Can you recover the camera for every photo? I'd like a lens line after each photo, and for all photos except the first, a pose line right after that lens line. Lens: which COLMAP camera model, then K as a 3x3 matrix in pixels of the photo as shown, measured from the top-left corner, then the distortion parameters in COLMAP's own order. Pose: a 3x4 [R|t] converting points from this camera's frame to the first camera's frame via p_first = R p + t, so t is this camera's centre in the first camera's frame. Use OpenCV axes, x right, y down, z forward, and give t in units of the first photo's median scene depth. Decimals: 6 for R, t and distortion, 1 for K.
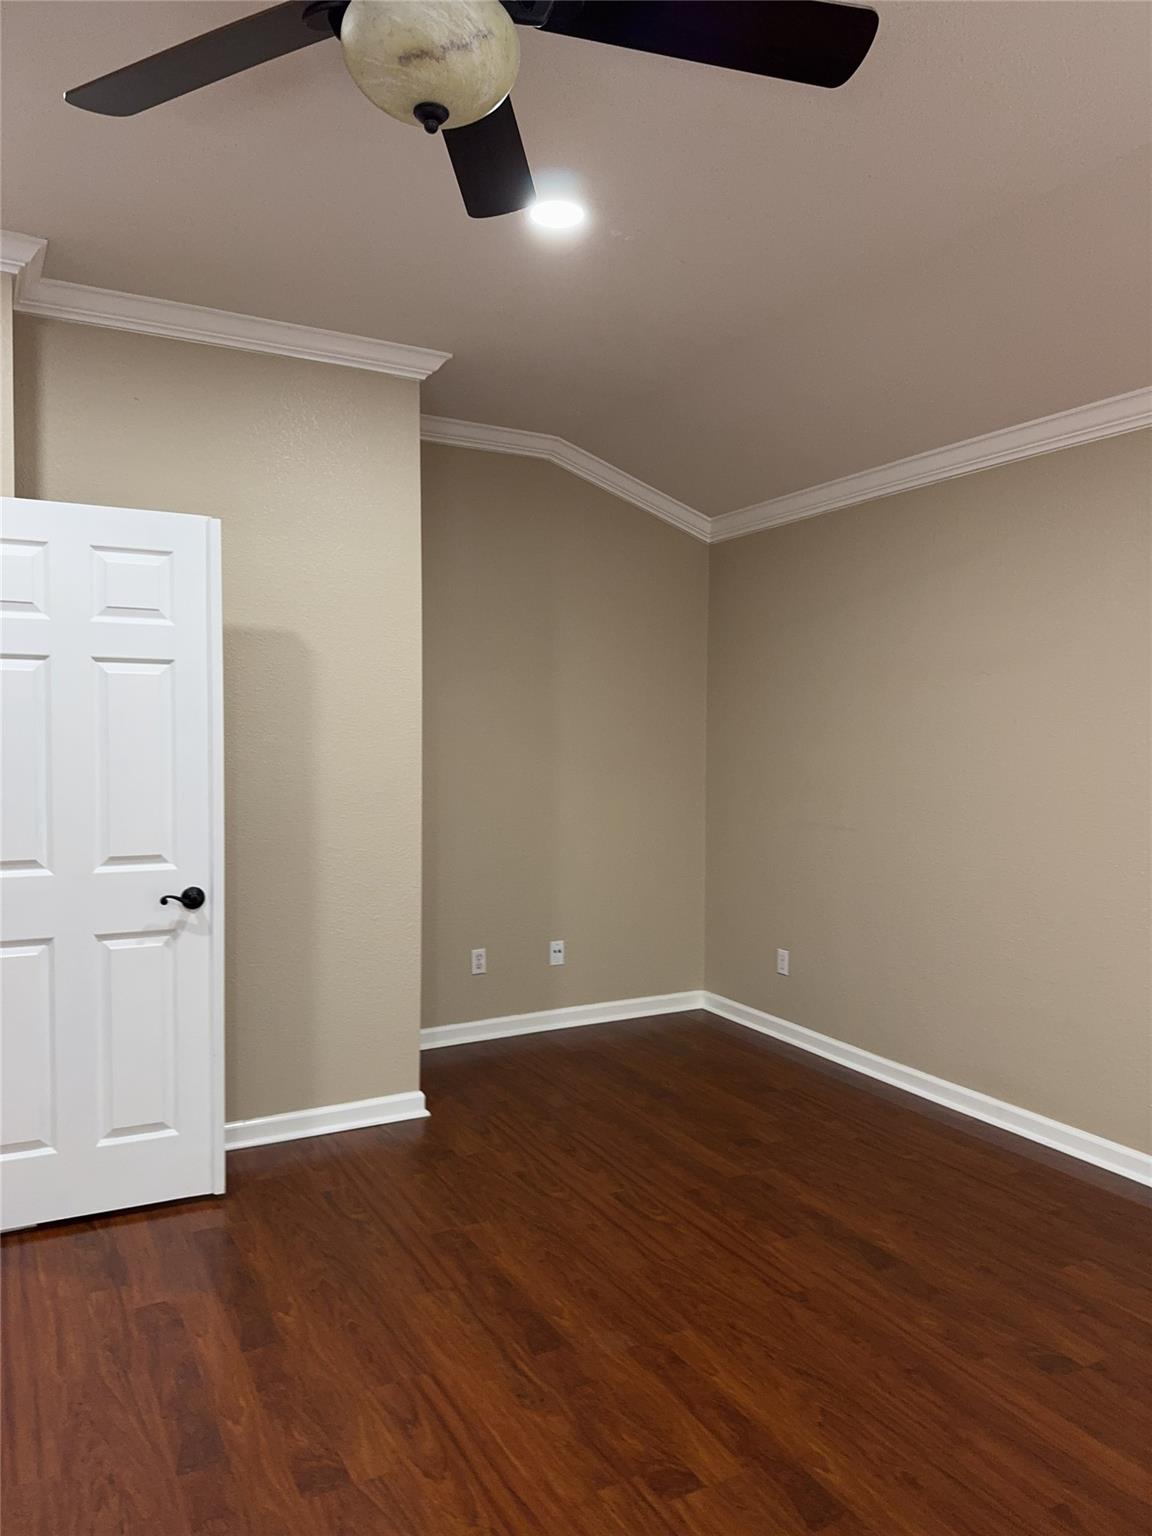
lens RADIAL K [[1050.3, 0, 576.0], [0, 1050.3, 768.0], [0, 0, 1]] dist [-0.023963, -0.003341]
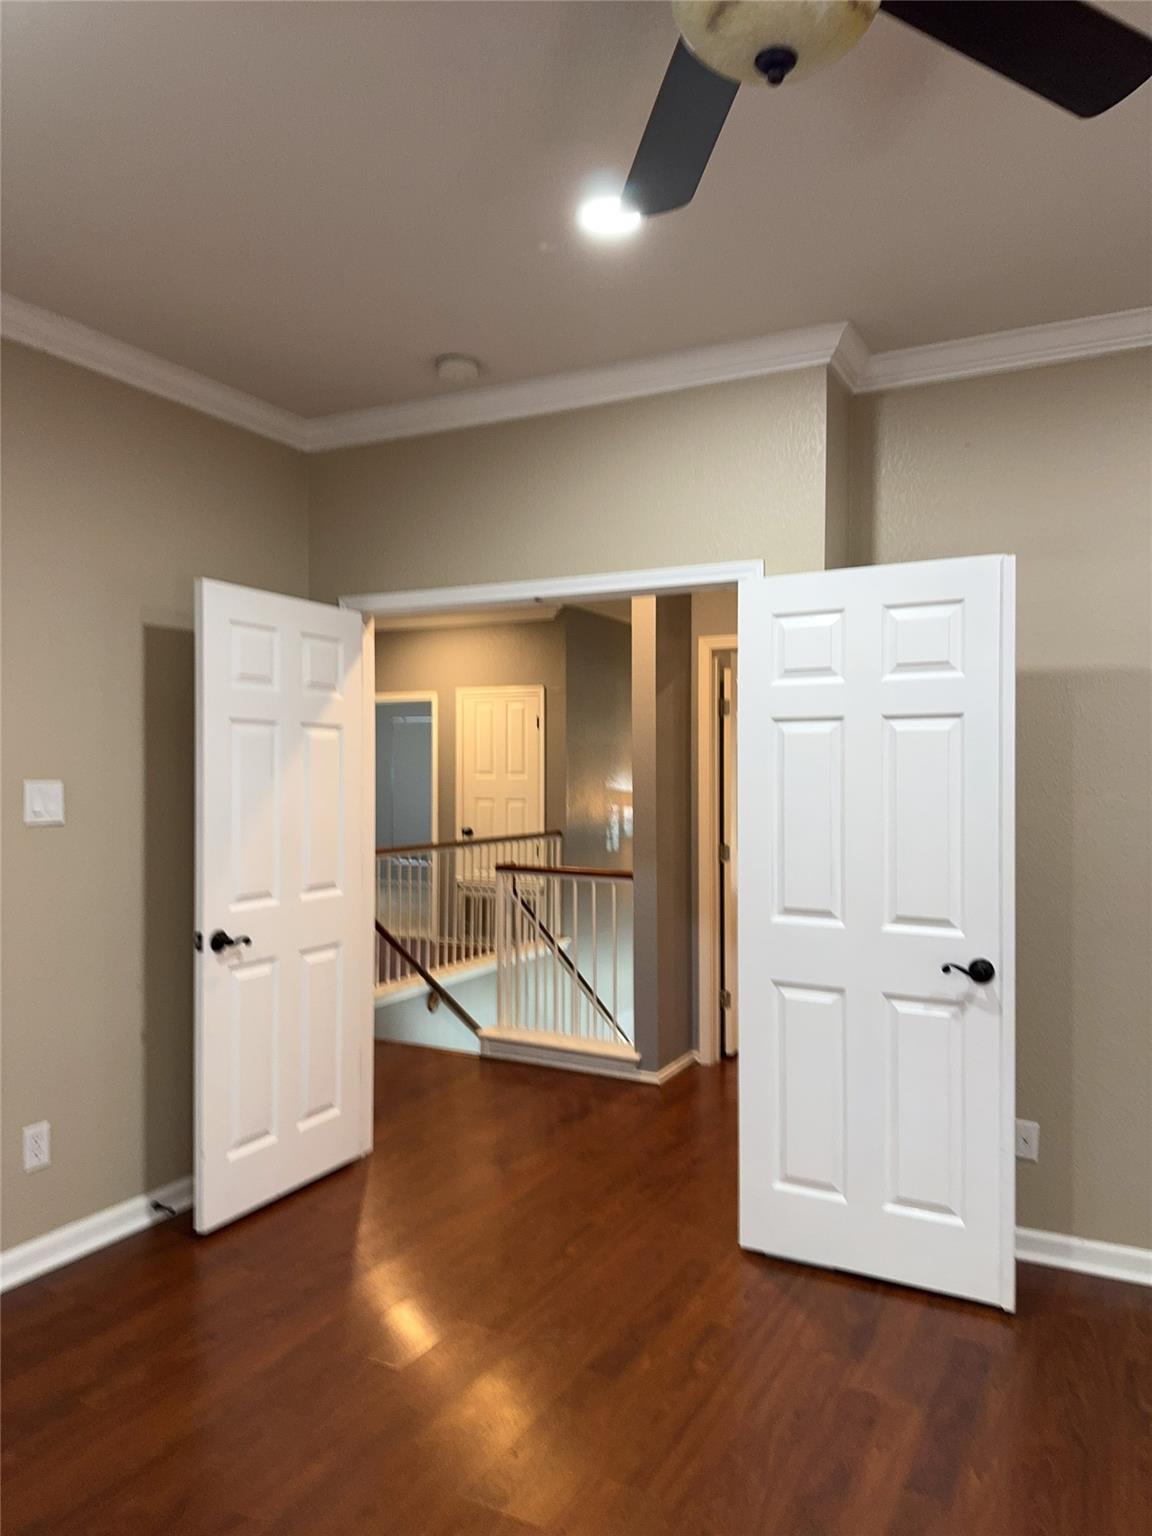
lens RADIAL K [[1050.3, 0, 576.0], [0, 1050.3, 768.0], [0, 0, 1]] dist [-0.023963, -0.003341]
pose [[0.549970, -0.010016, -0.835125, 0.207362], [-0.030052, 0.999043, -0.031773, -0.013691], [0.834644, 0.042571, 0.549142, 0.195240]]
